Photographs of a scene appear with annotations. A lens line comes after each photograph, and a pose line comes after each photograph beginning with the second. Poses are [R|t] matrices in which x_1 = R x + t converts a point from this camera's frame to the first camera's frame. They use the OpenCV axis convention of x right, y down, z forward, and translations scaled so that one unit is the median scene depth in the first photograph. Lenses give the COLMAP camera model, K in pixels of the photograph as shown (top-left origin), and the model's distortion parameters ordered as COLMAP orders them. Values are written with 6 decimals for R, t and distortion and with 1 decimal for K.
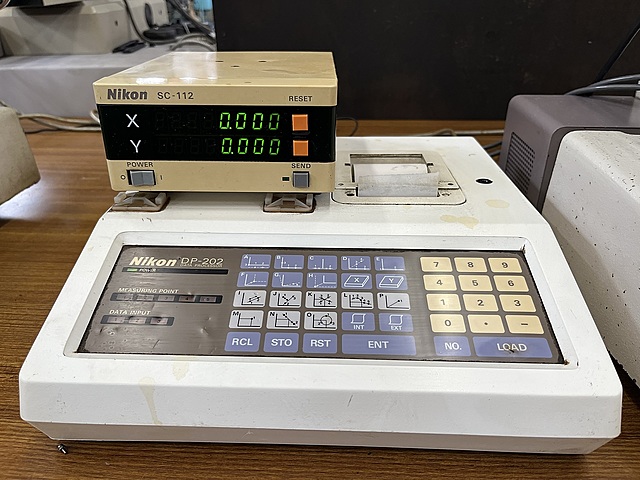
lens RADIAL K [[500.1, 0, 317.8], [0, 500.1, 238.5], [0, 0, 1]] dist [0.052032, -0.102283]
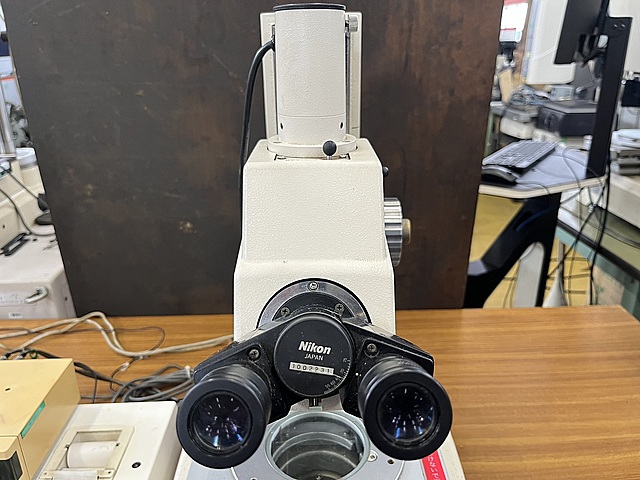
lens RADIAL K [[502.2, 0, 320.6], [0, 502.2, 235.0], [0, 0, 1]] dist [0.045208, -0.092807]
pose [[0.997966, -0.035074, 0.053223, 1.068964], [0.041209, 0.992046, -0.118941, -0.784580], [-0.048628, 0.120892, 0.991474, -0.937320]]
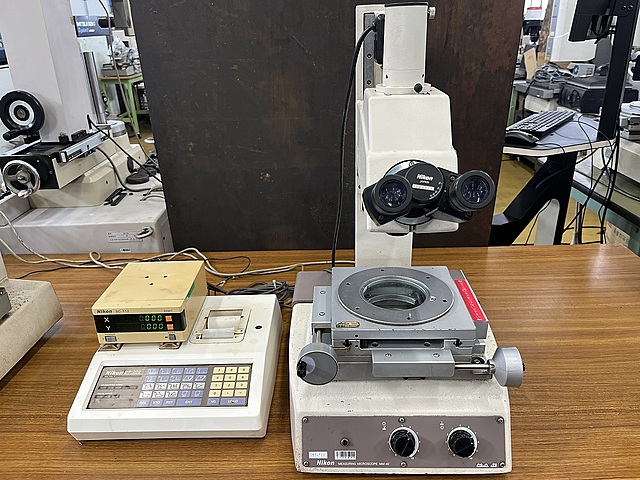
lens RADIAL K [[500.1, 0, 317.8], [0, 500.1, 238.5], [0, 0, 1]] dist [0.052032, -0.102283]
pose [[0.999373, -0.034481, 0.008098, 0.741233], [0.035039, 0.995872, -0.083734, -0.395274], [-0.005178, 0.083965, 0.996455, -1.697995]]
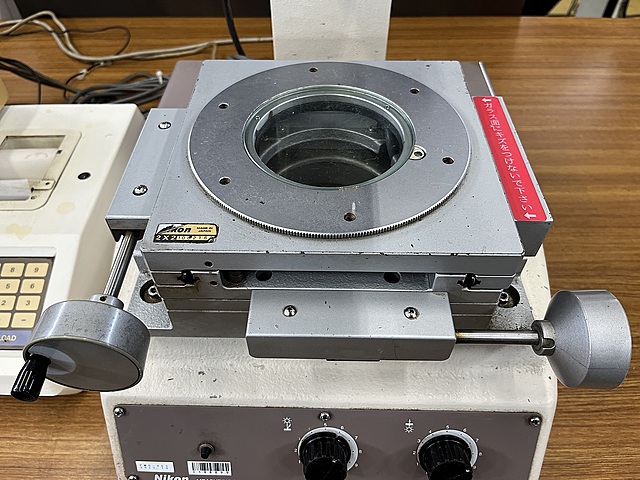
lens RADIAL K [[500.1, 0, 317.8], [0, 500.1, 238.5], [0, 0, 1]] dist [0.052032, -0.102283]
pose [[0.999498, -0.026471, 0.017412, 1.076256], [0.018840, 0.938369, 0.345121, -0.471067], [-0.025475, -0.344620, 0.938397, -0.280250]]
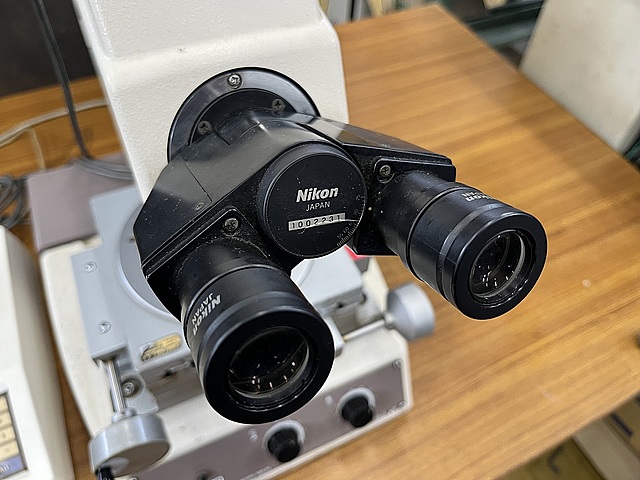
lens RADIAL K [[509.3, 0, 320.0], [0, 509.3, 240.0], [0, 0, 1]] dist [0.049928, -0.107461]
pose [[0.881561, -0.346630, 0.320465, 0.908884], [0.187234, 0.879910, 0.436694, -0.895621], [-0.433352, -0.324971, 0.840595, -0.619612]]
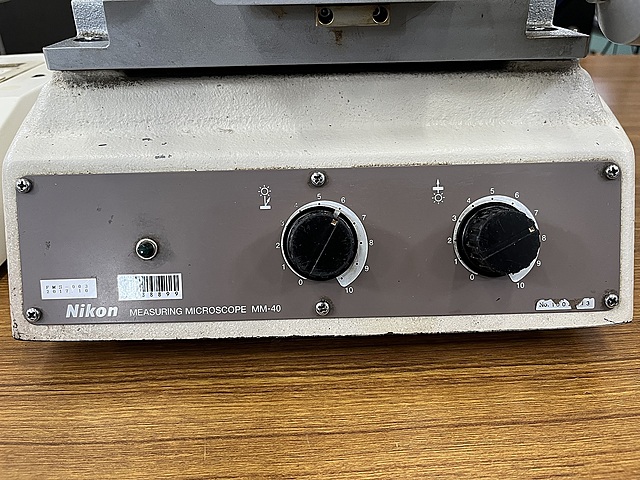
lens RADIAL K [[500.1, 0, 317.8], [0, 500.1, 238.5], [0, 0, 1]] dist [0.052032, -0.102283]
pose [[0.997511, -0.048877, 0.050821, 1.057880], [0.047564, 0.998511, 0.026728, 0.291633], [-0.052051, -0.024244, 0.998350, -0.166941]]
